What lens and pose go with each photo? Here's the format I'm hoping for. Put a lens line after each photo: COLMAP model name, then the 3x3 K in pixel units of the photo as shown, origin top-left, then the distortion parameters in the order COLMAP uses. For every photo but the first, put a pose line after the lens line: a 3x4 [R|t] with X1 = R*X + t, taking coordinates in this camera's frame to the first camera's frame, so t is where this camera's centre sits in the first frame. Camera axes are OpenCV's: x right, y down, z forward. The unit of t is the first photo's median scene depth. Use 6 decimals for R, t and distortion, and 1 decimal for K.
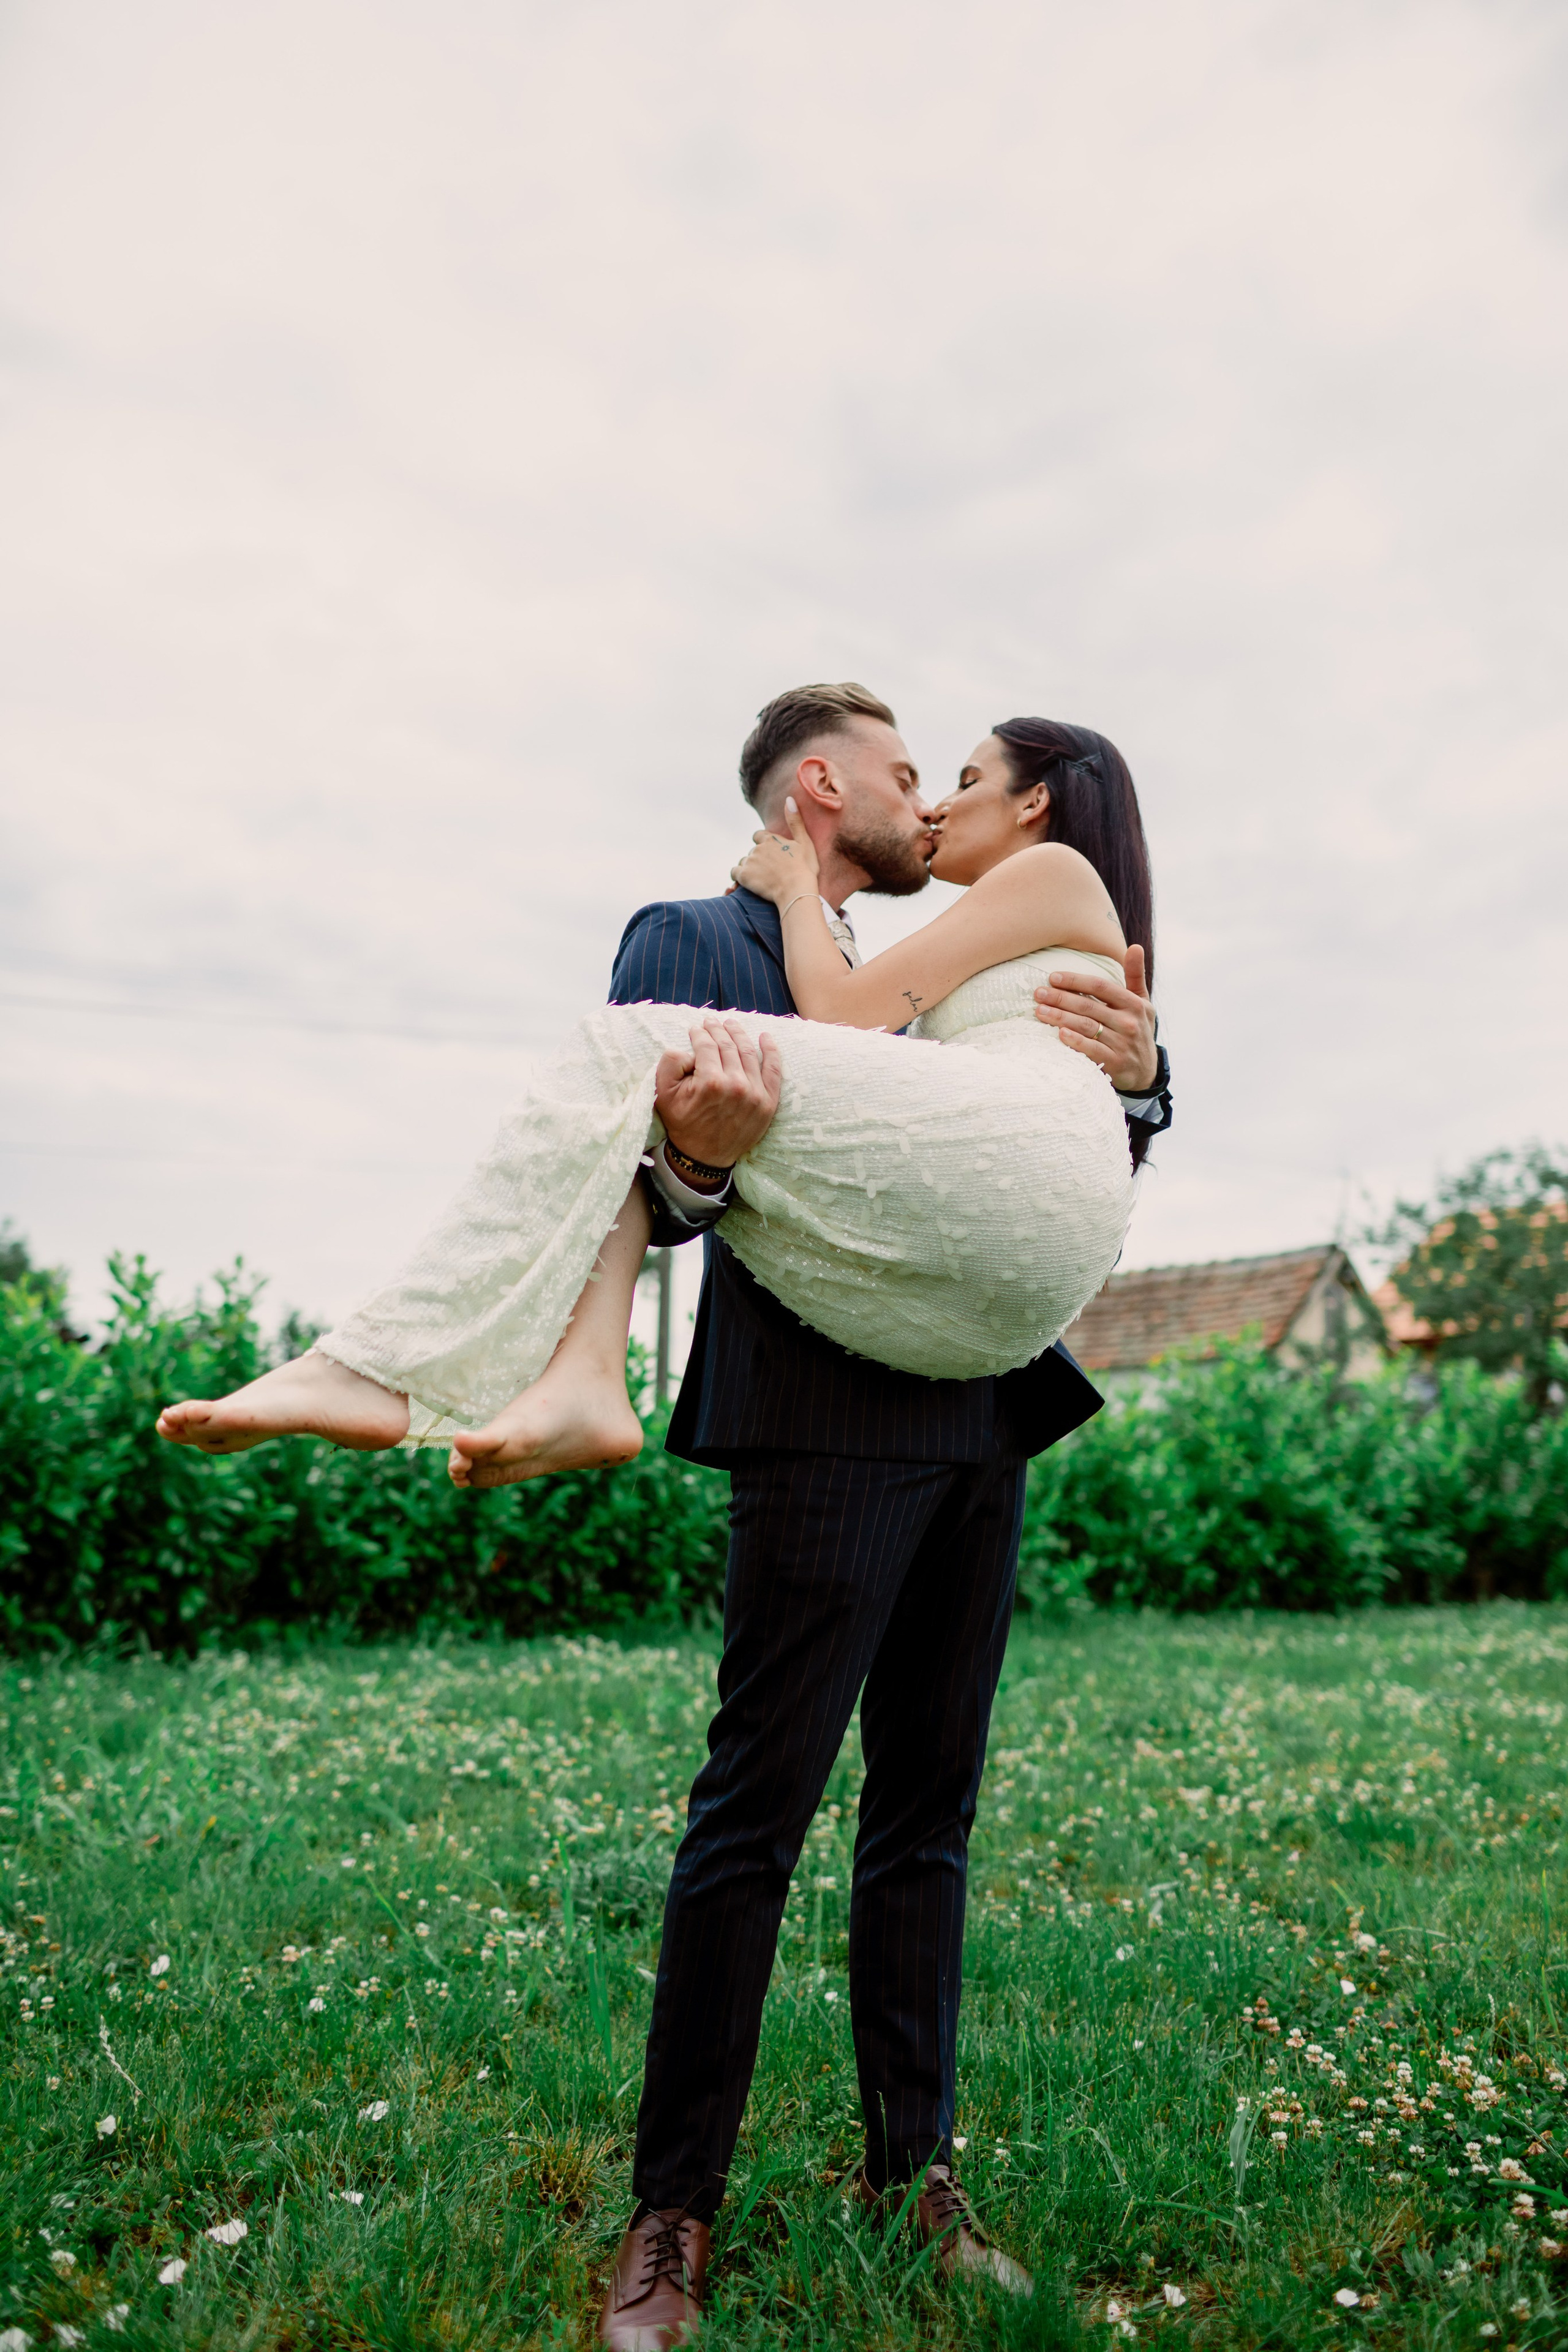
lens RADIAL K [[2268.2, 0, 793.2], [0, 2268.2, 1185.4], [0, 0, 1]] dist [-0.070365, 0.000000]
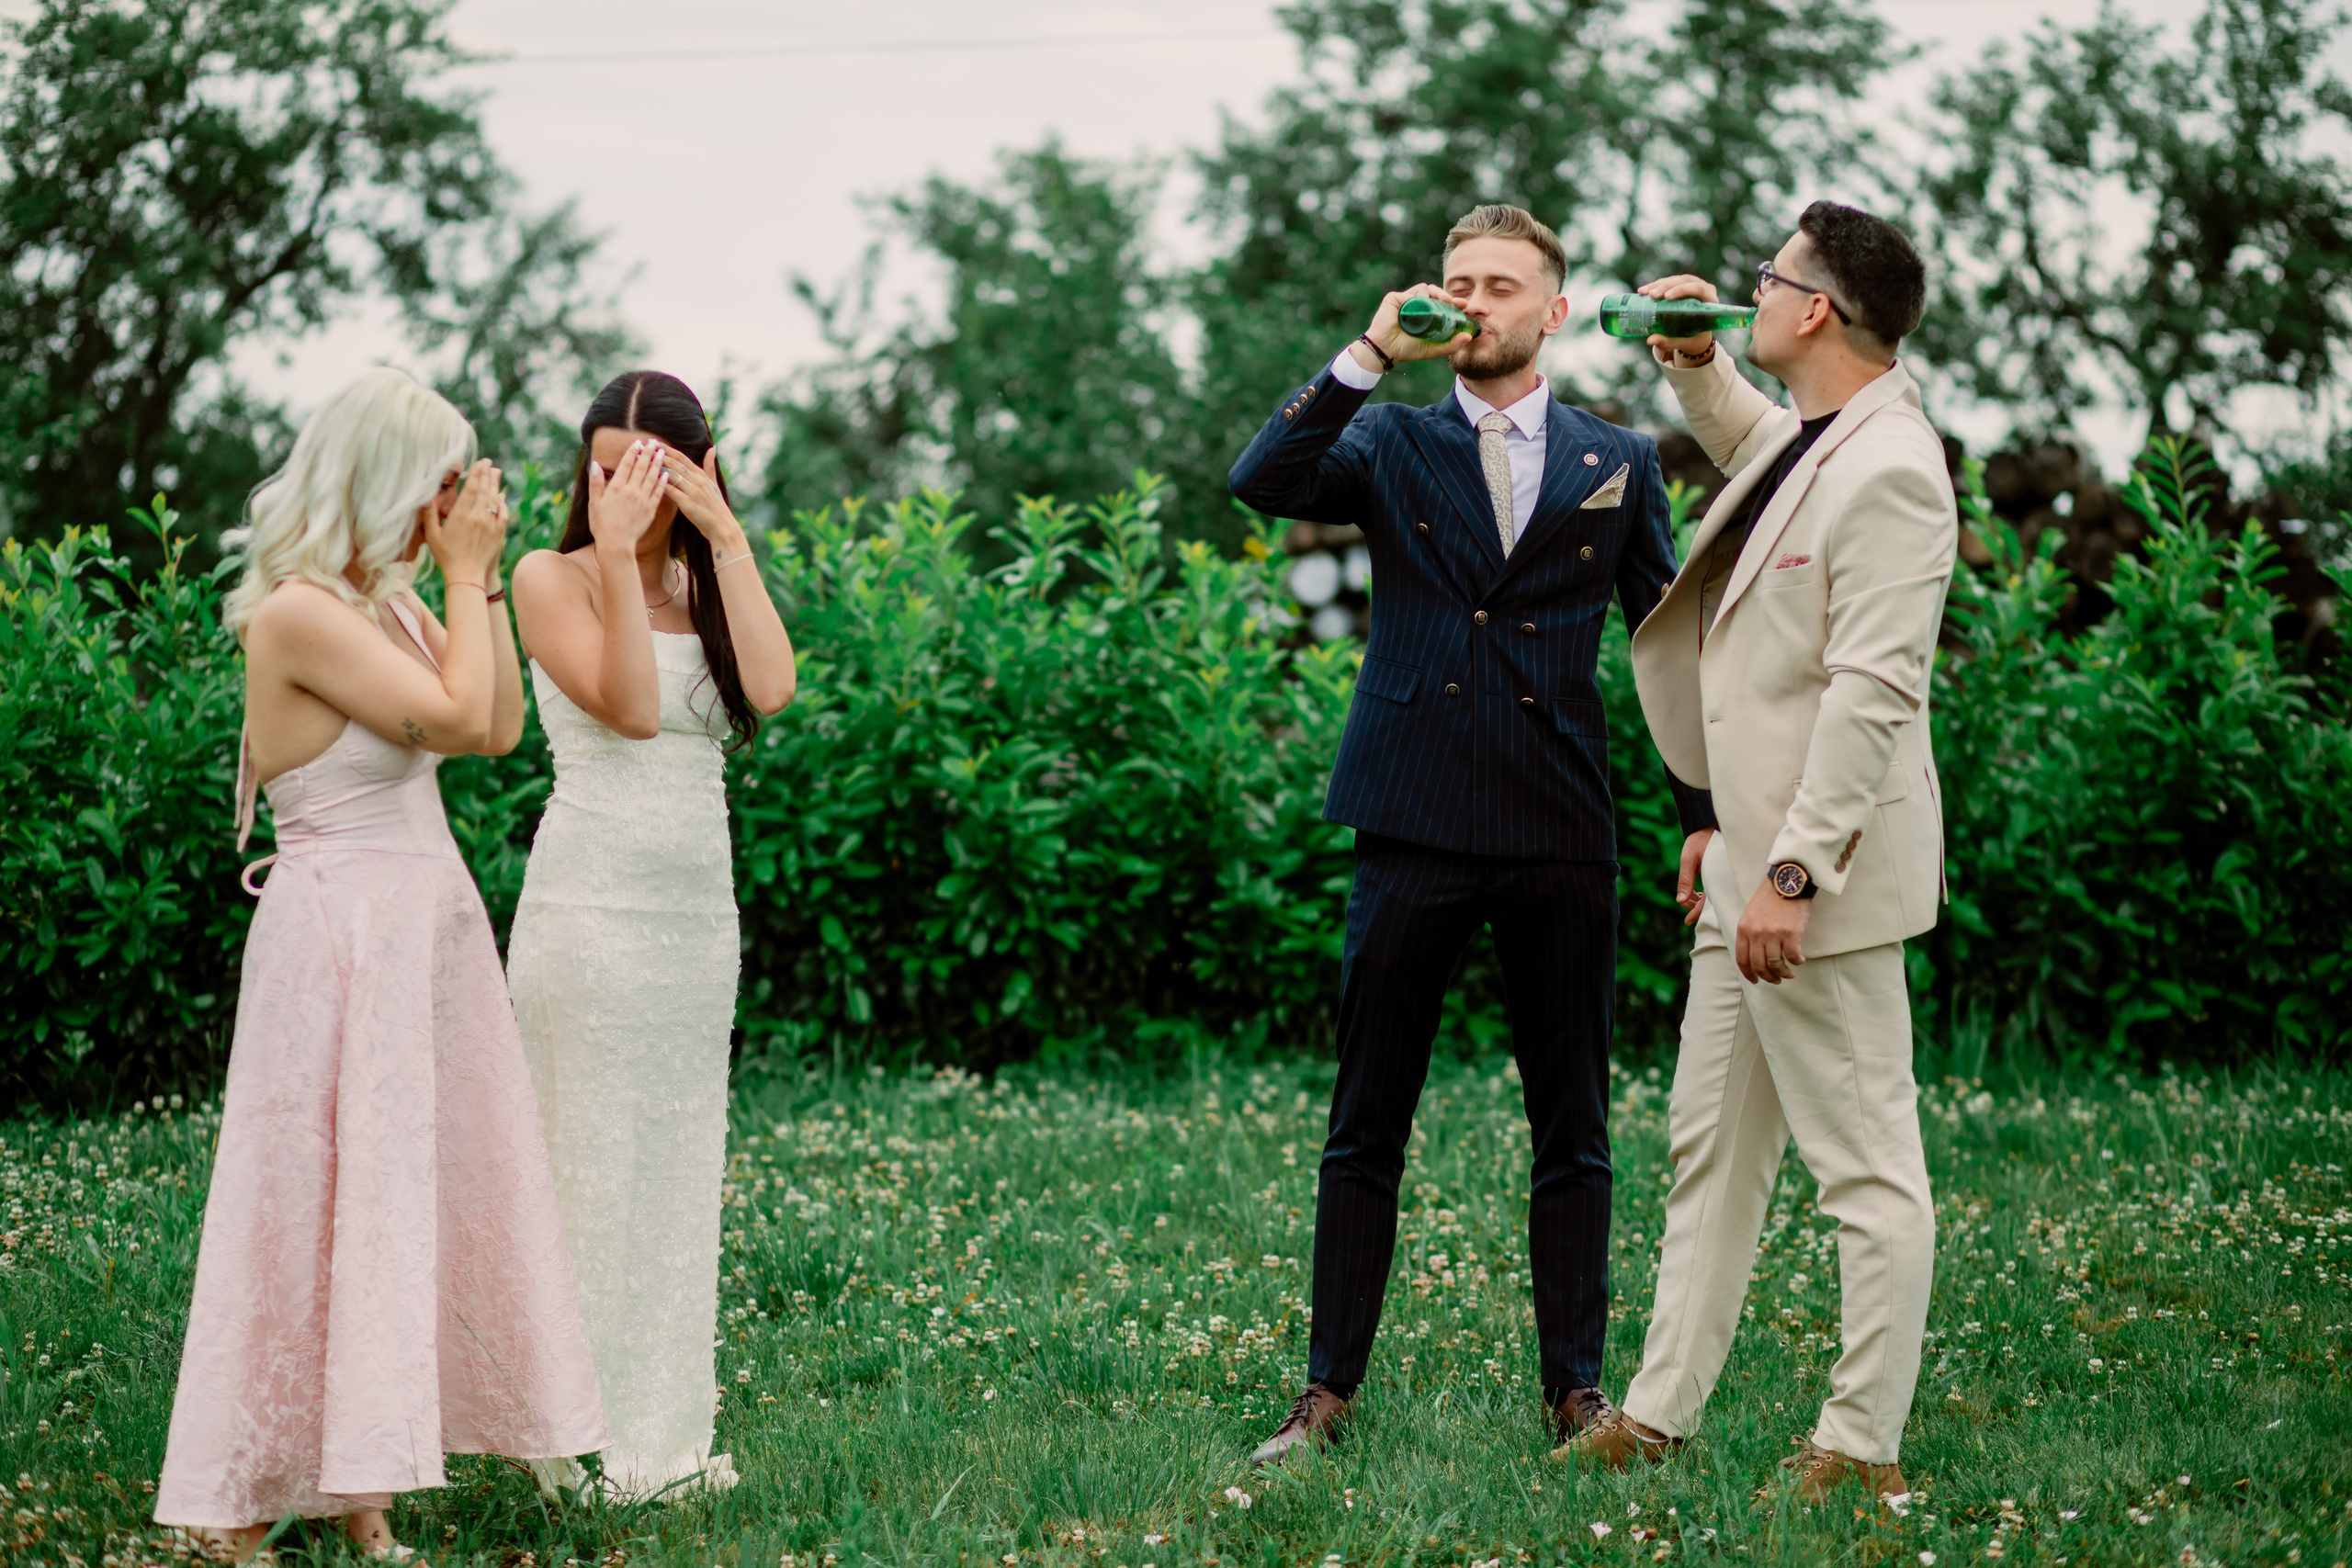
lens RADIAL K [[5701.1, 0, 1177.6], [0, 5701.1, 777.7], [0, 0, 1]] dist [-0.153856, 0.000000]
pose [[0.737443, 0.005453, -0.675388, 1.009810], [0.111191, 0.985344, 0.129363, -0.109008], [0.666194, -0.170495, 0.726028, -0.250779]]
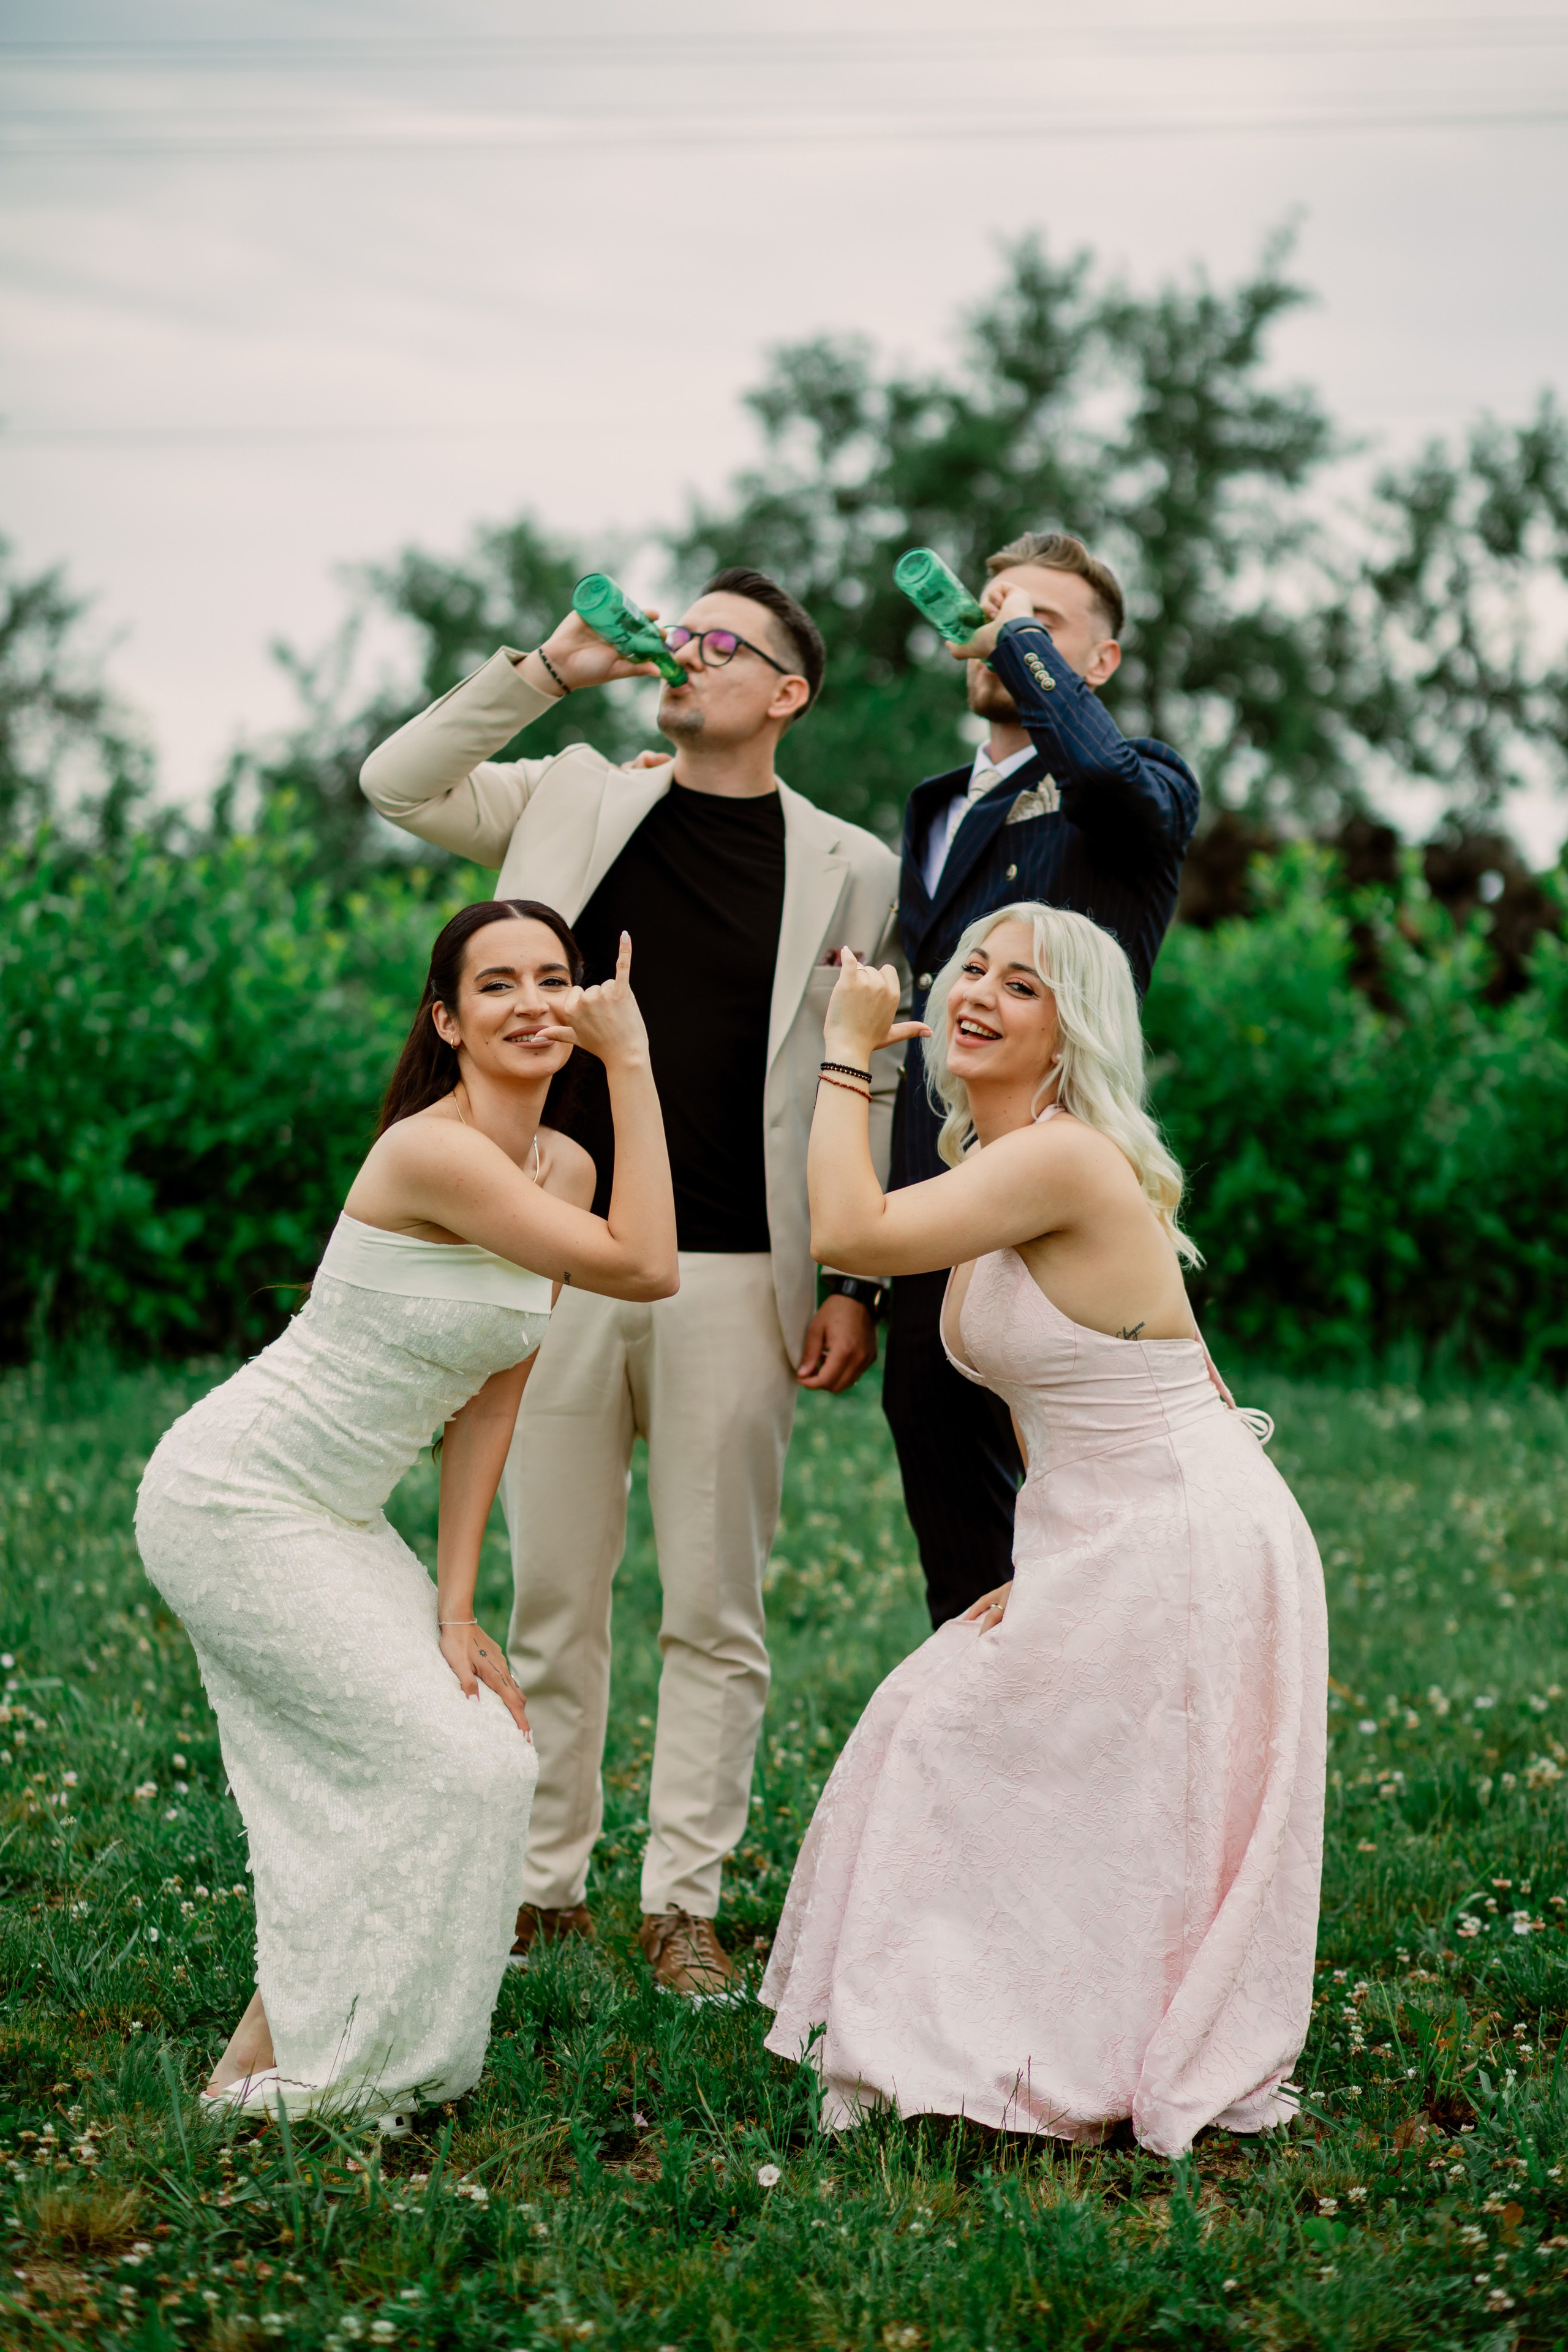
lens RADIAL K [[5701.7, 0, 761.8], [0, 5701.7, 1193.7], [0, 0, 1]] dist [-0.153856, 0.000000]
pose [[0.755585, 0.023007, -0.654647, 1.129331], [0.091944, 0.985764, 0.140765, -0.130043], [0.648566, -0.166551, 0.742713, -0.428853]]
